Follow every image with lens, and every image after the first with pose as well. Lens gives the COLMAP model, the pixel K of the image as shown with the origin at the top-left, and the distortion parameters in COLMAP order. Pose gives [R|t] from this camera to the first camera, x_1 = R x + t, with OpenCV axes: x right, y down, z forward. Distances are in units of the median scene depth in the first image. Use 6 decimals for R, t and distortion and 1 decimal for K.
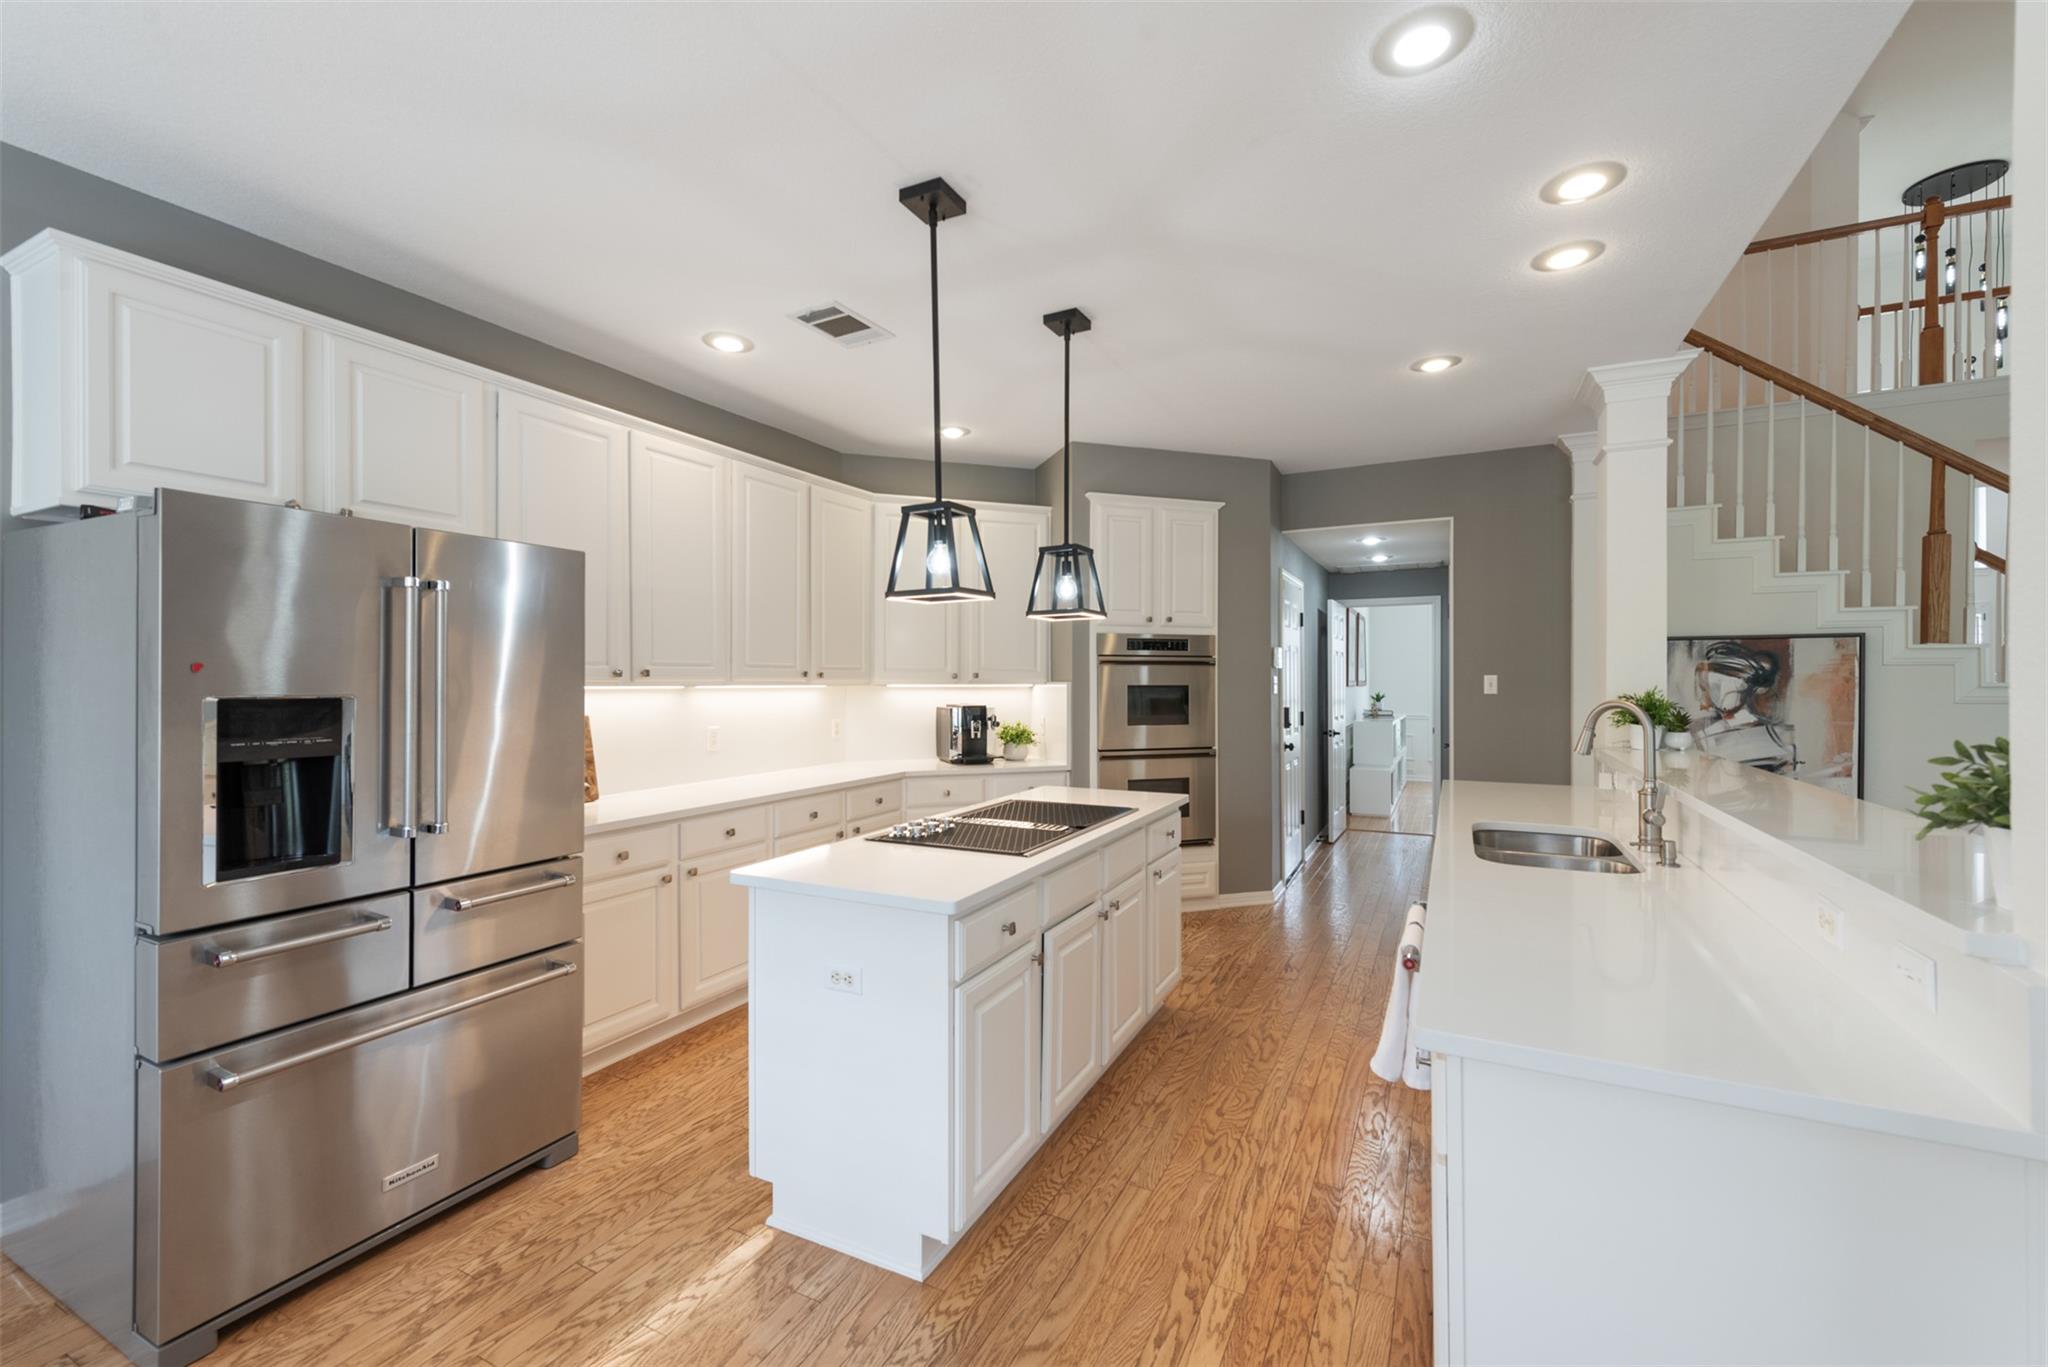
lens RADIAL K [[833.7, 0, 1036.6], [0, 833.7, 688.7], [0, 0, 1]] dist [0.009276, -0.000578]
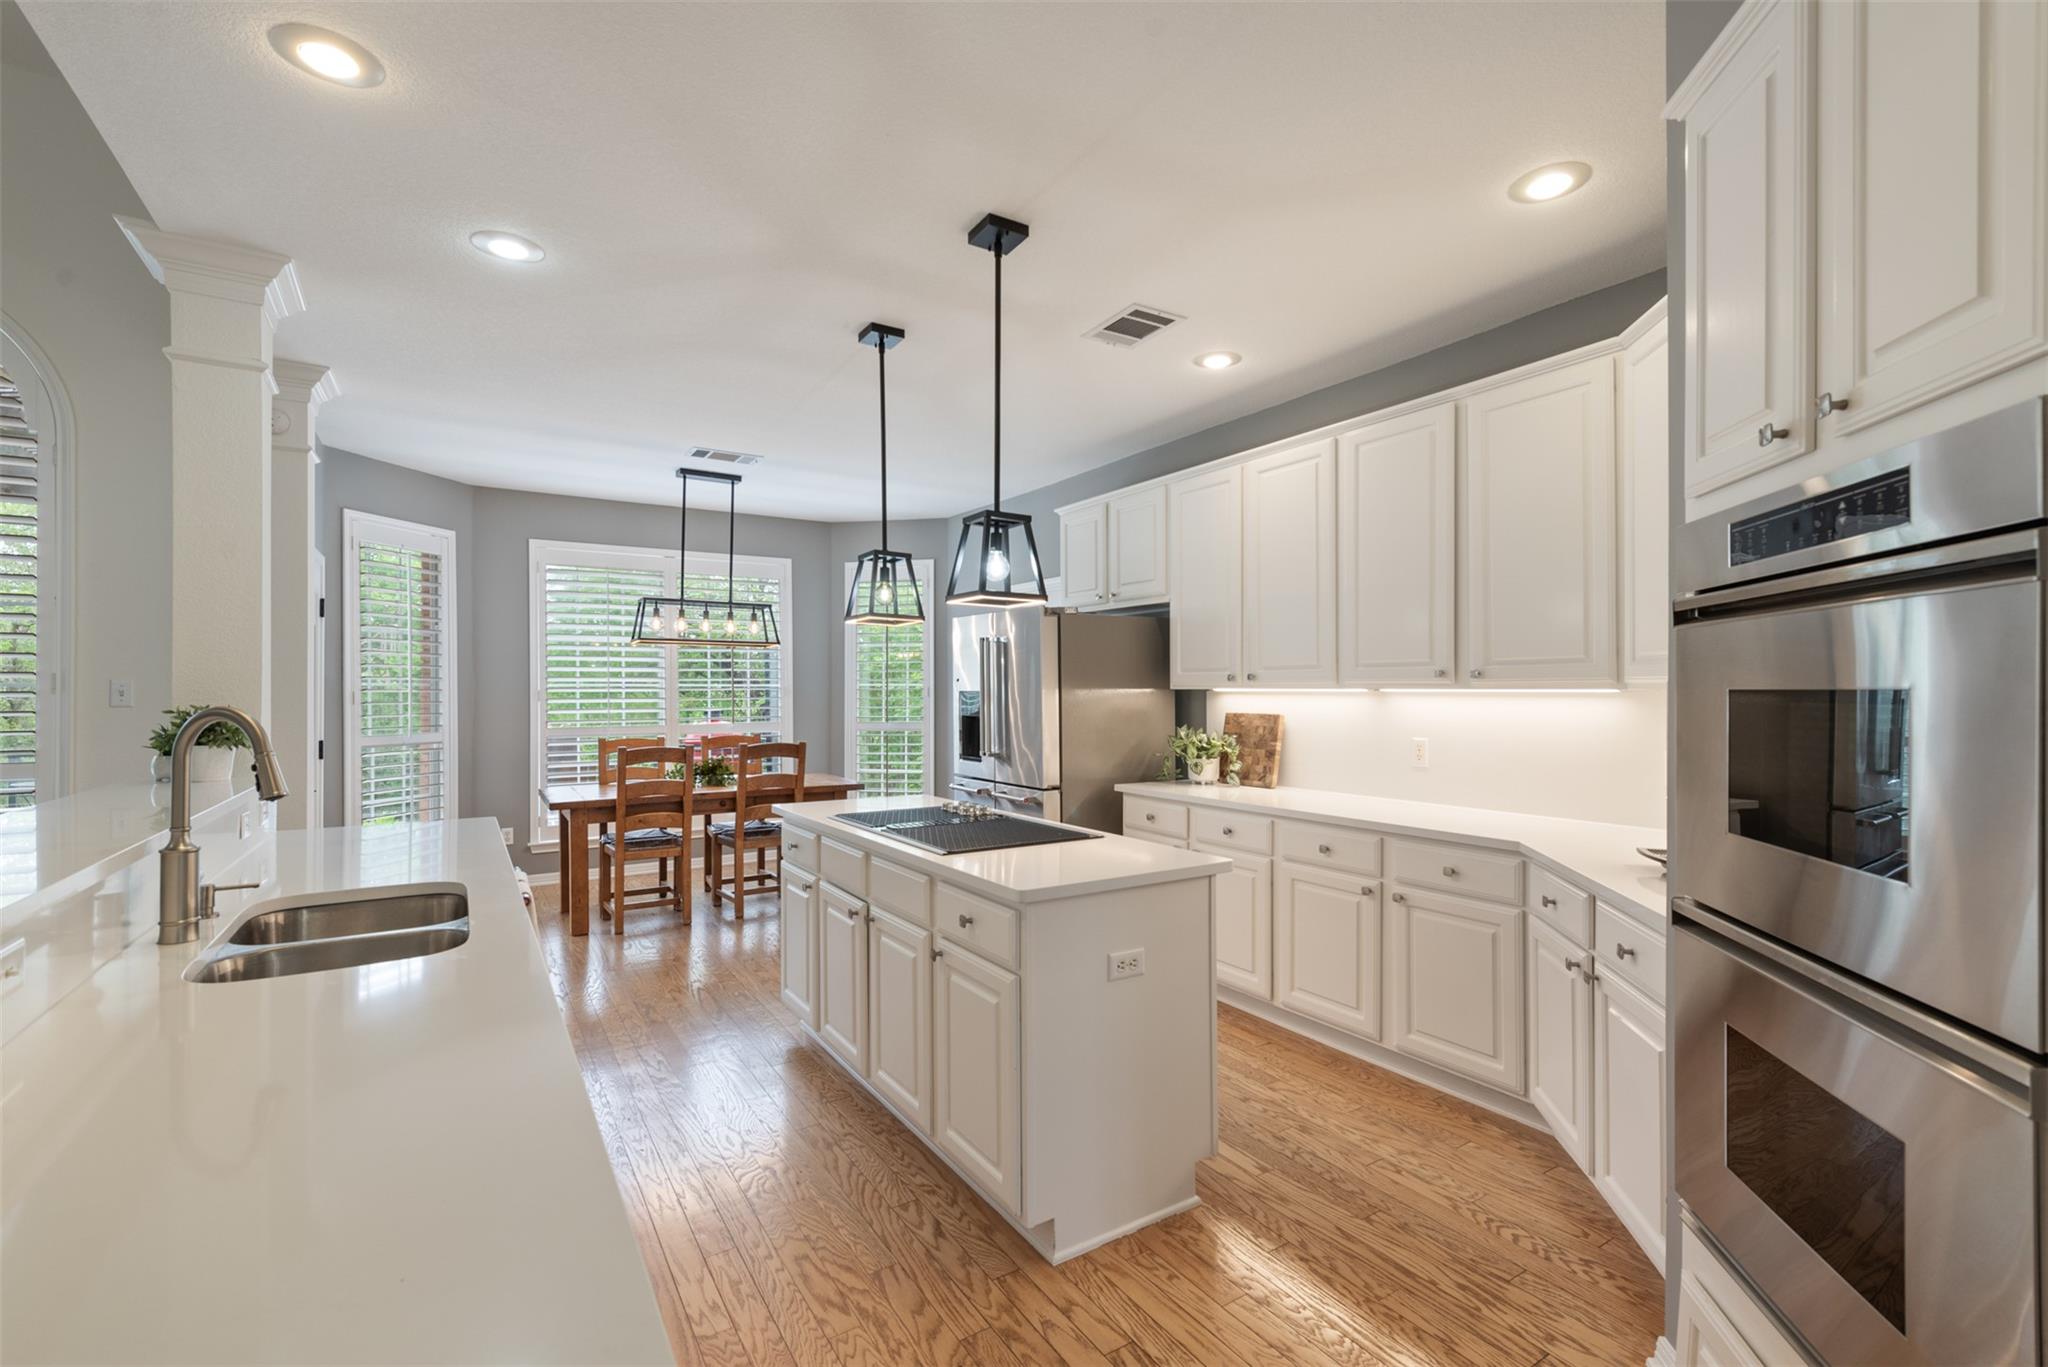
lens RADIAL K [[891.5, 0, 1035.8], [0, 891.5, 688.2], [0, 0, 1]] dist [-0.001850, -0.000240]
pose [[-0.506464, 0.002511, -0.862257, 0.718650], [-0.005898, 0.999962, 0.006376, -0.008300], [0.862241, 0.008315, -0.506430, 1.389058]]
